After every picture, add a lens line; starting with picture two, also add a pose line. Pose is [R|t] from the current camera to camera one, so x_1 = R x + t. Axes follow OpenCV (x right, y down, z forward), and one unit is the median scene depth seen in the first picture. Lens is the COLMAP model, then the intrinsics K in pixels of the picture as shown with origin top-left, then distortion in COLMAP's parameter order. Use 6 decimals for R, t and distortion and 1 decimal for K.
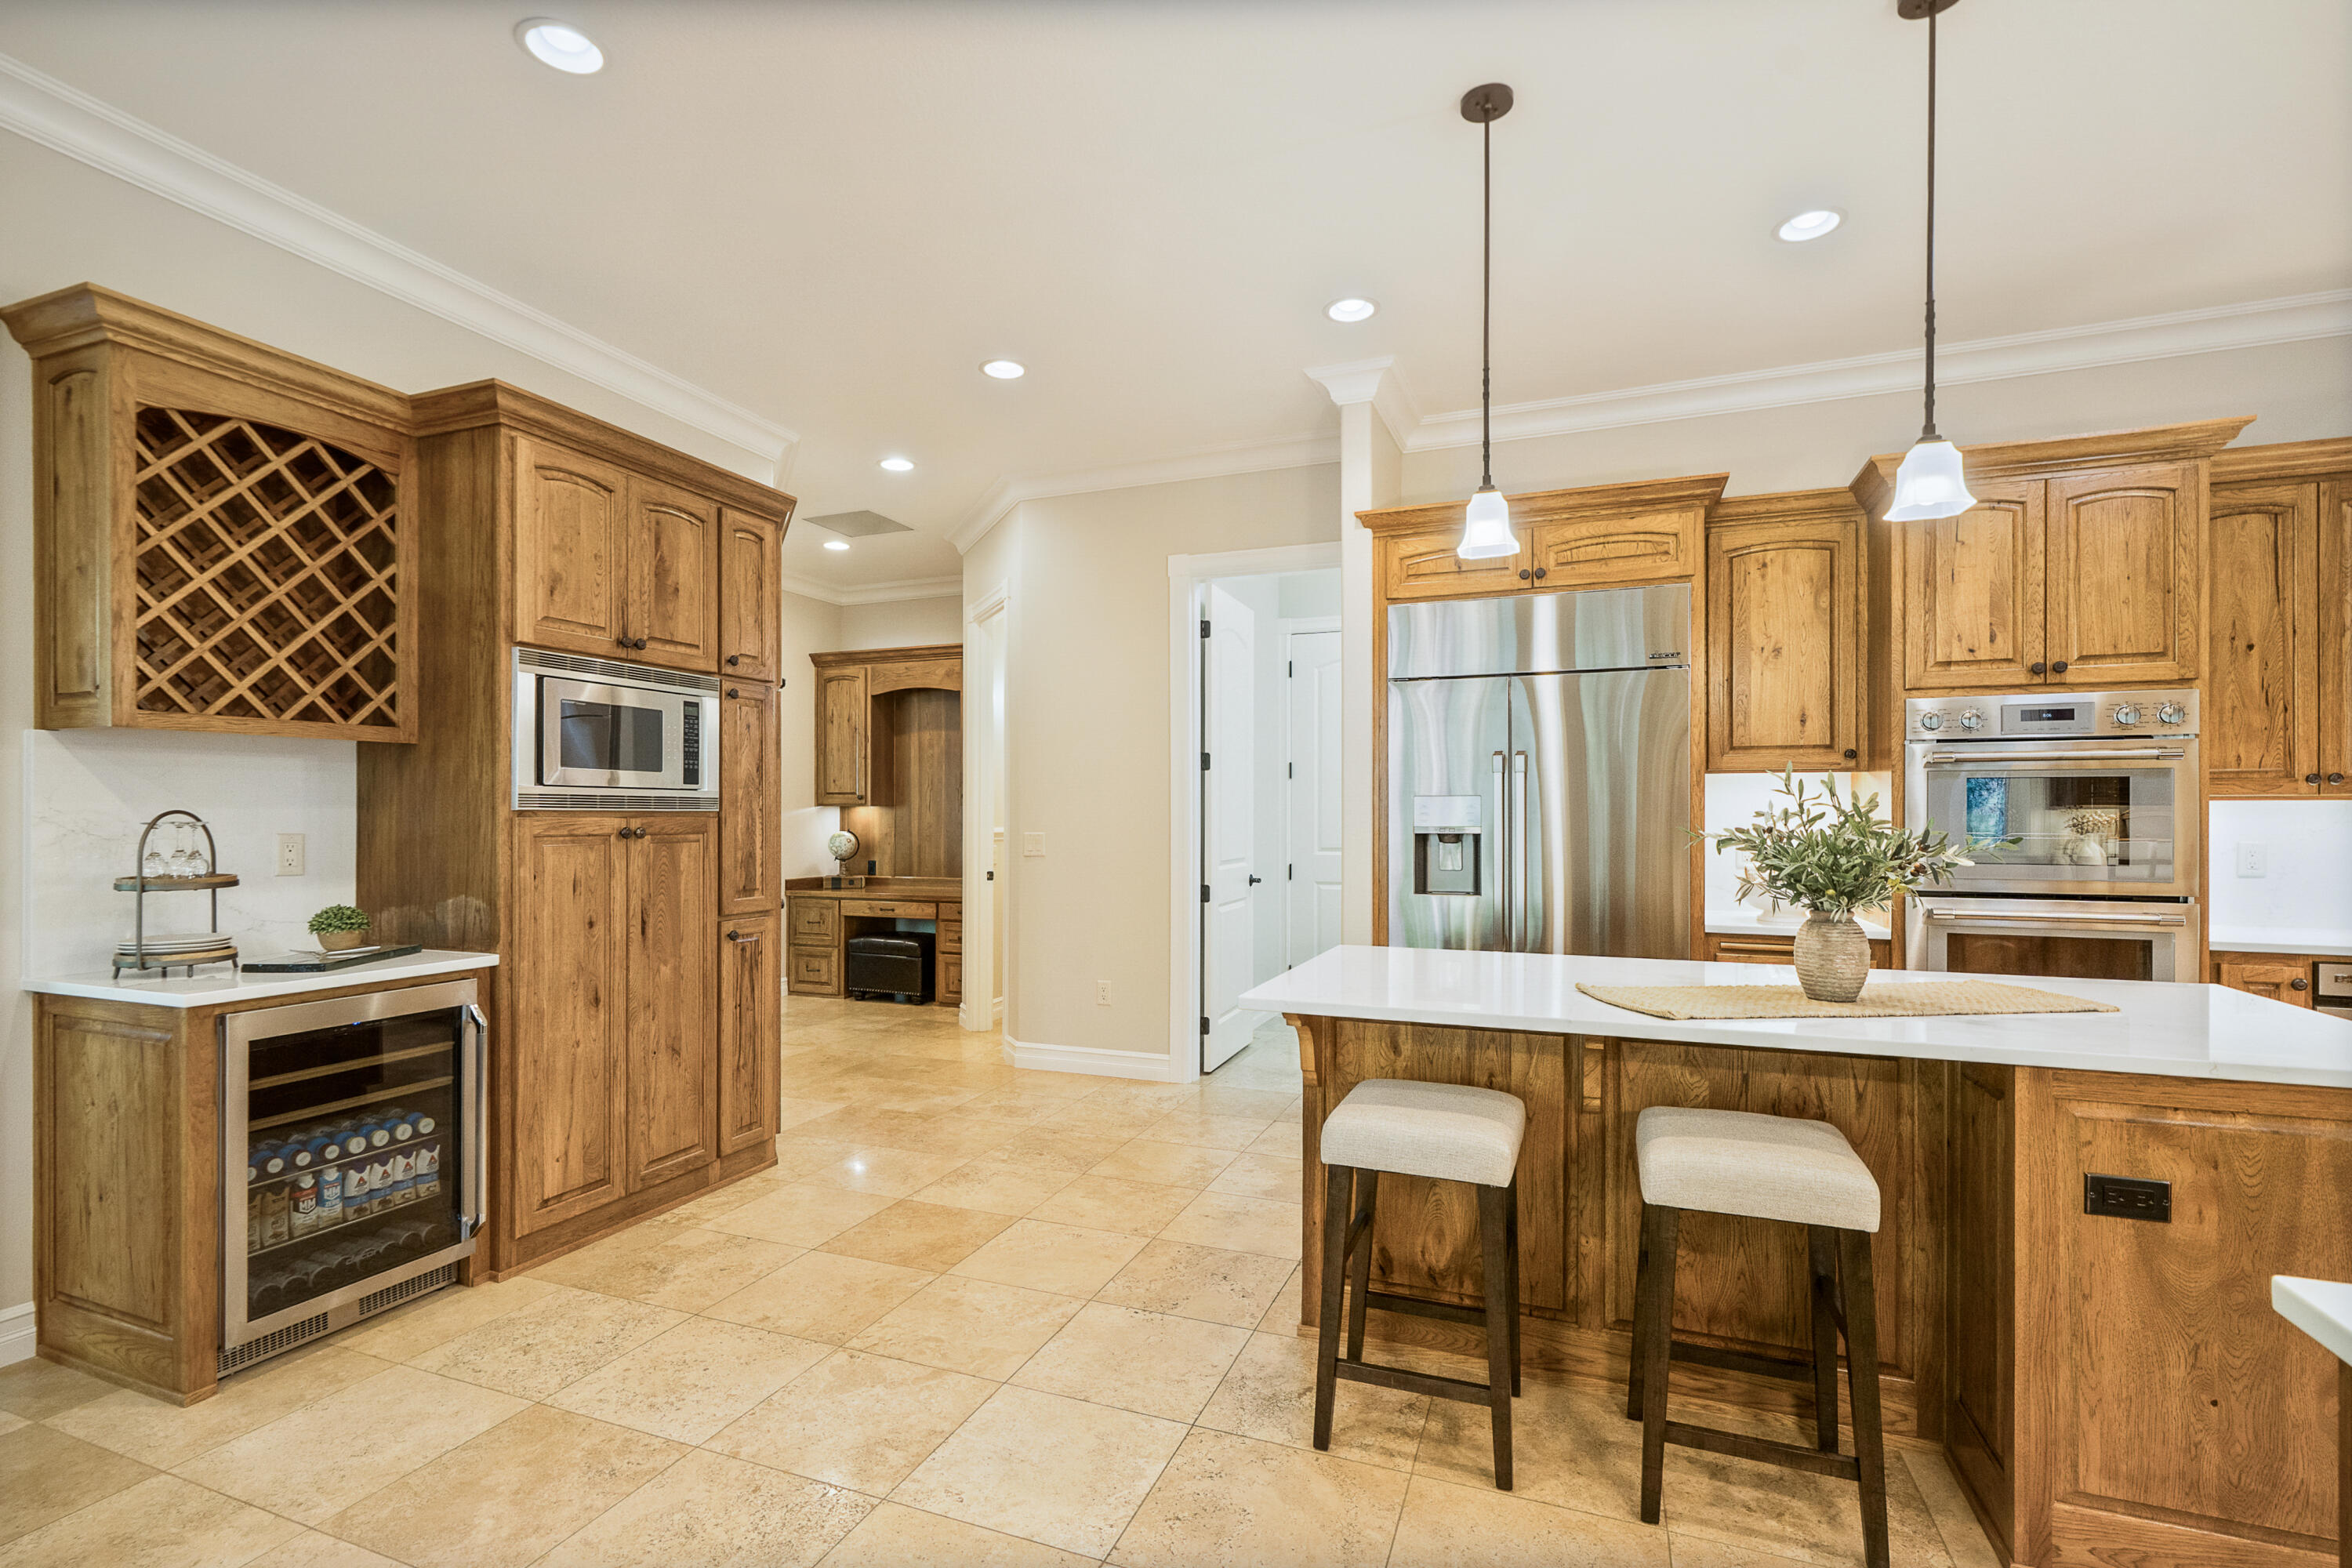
lens RADIAL K [[1080.9, 0, 1165.4], [0, 1080.9, 813.6], [0, 0, 1]] dist [0.001207, 0.000169]
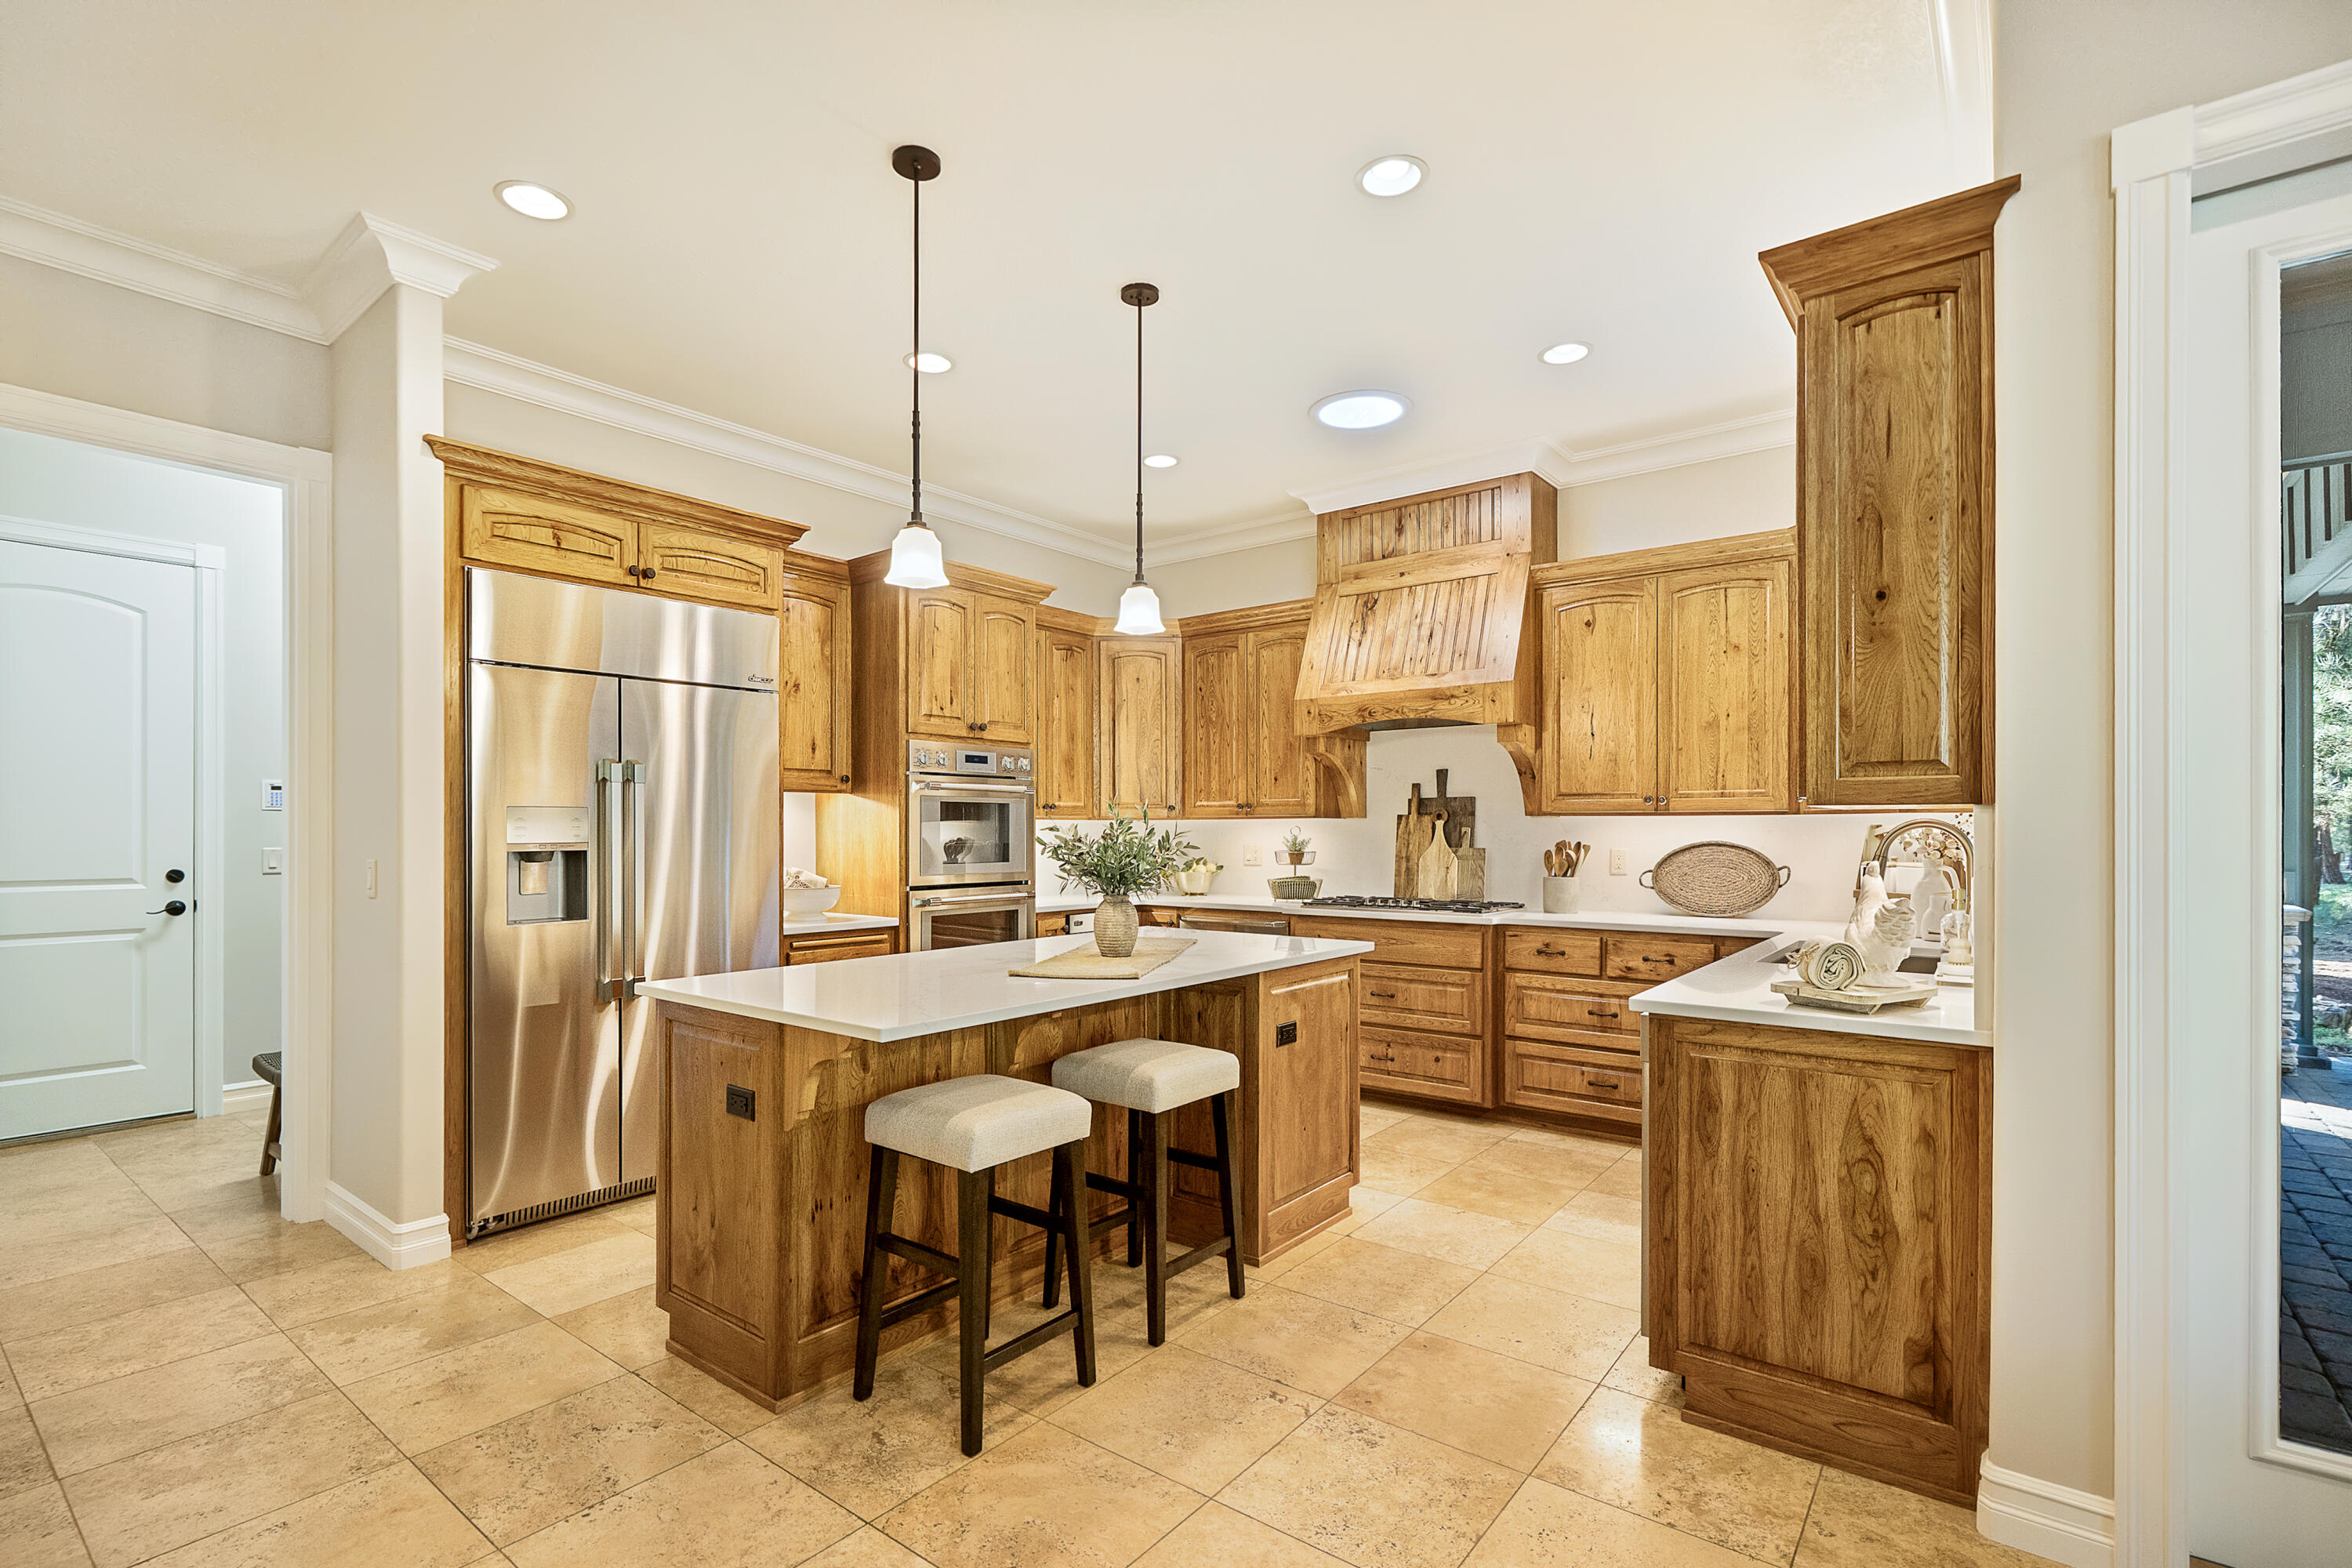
lens RADIAL K [[1088.1, 0, 1147.9], [0, 1088.1, 831.2], [0, 0, 1]] dist [-0.001311, -0.000061]
pose [[0.296388, -0.002308, 0.955065, -0.529478], [-0.000242, 0.999997, 0.002492, 0.000596], [-0.955068, -0.000970, 0.296386, 0.368337]]
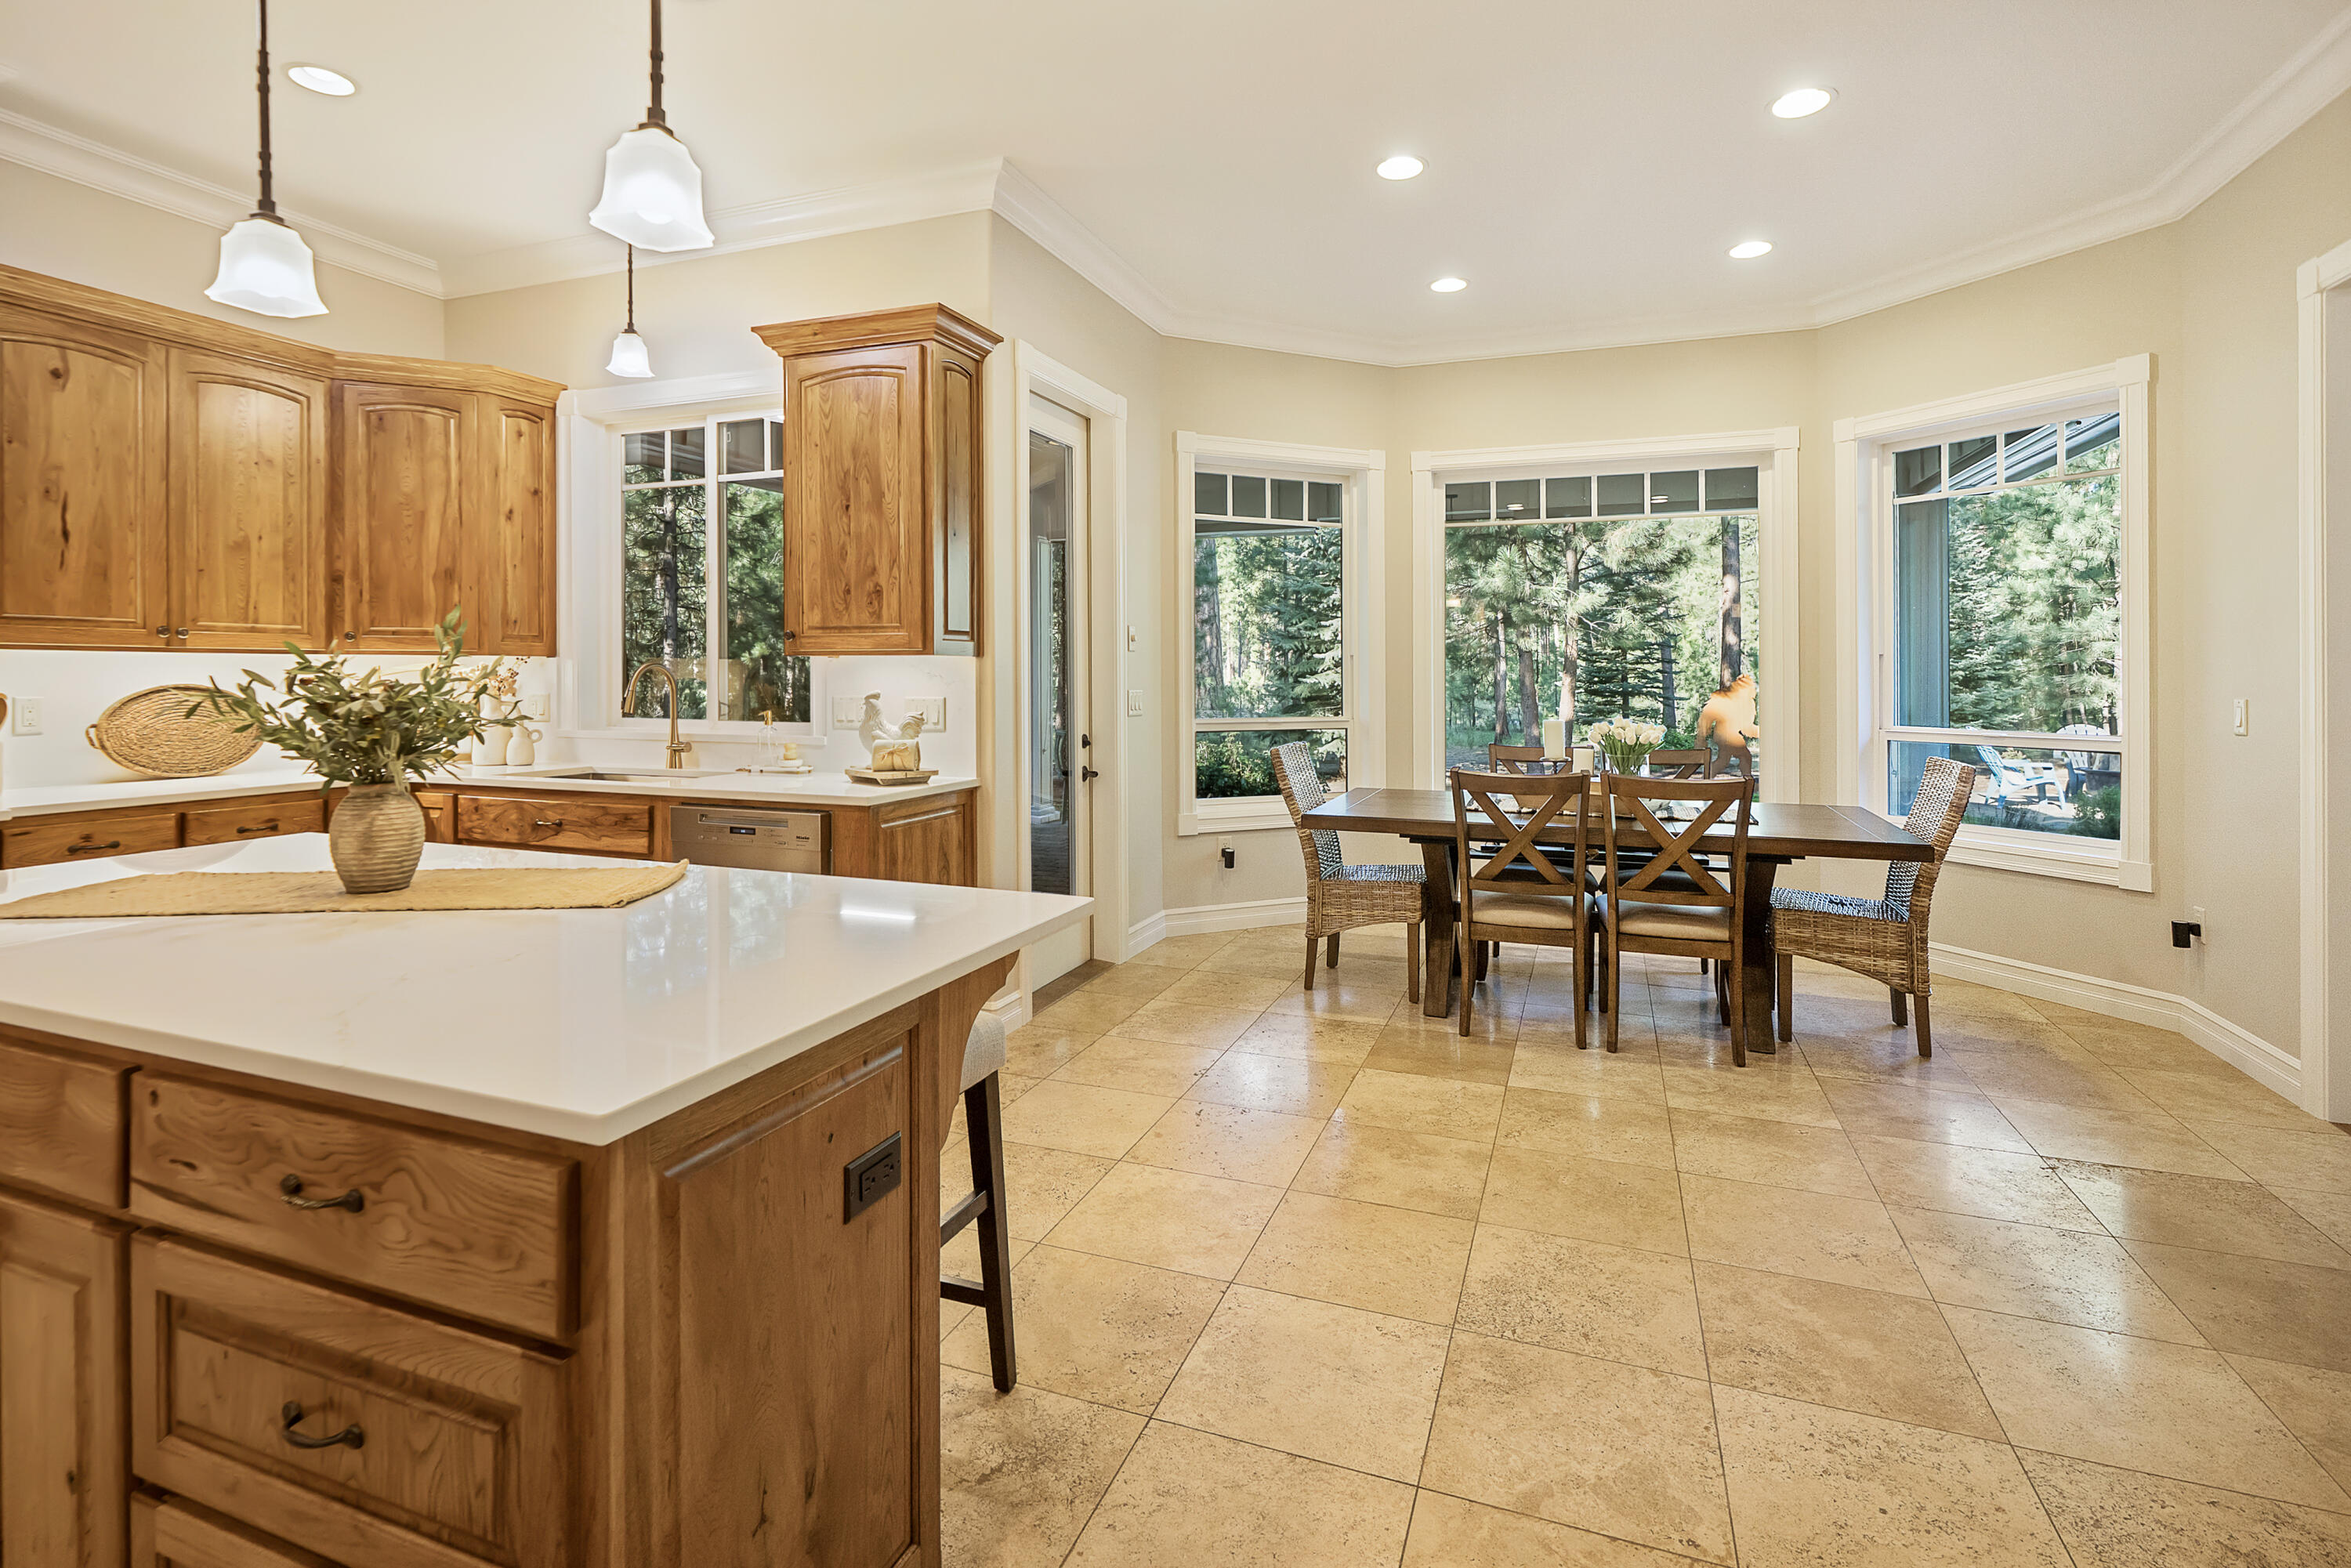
lens RADIAL K [[1125.1, 0, 1171.8], [0, 1125.1, 674.6], [0, 0, 1]] dist [0.001502, 0.000670]
pose [[-0.999962, -0.001760, -0.008590, 0.012461], [-0.001777, 0.999996, 0.002021, 0.002281], [0.008586, 0.002037, -0.999961, 1.305070]]
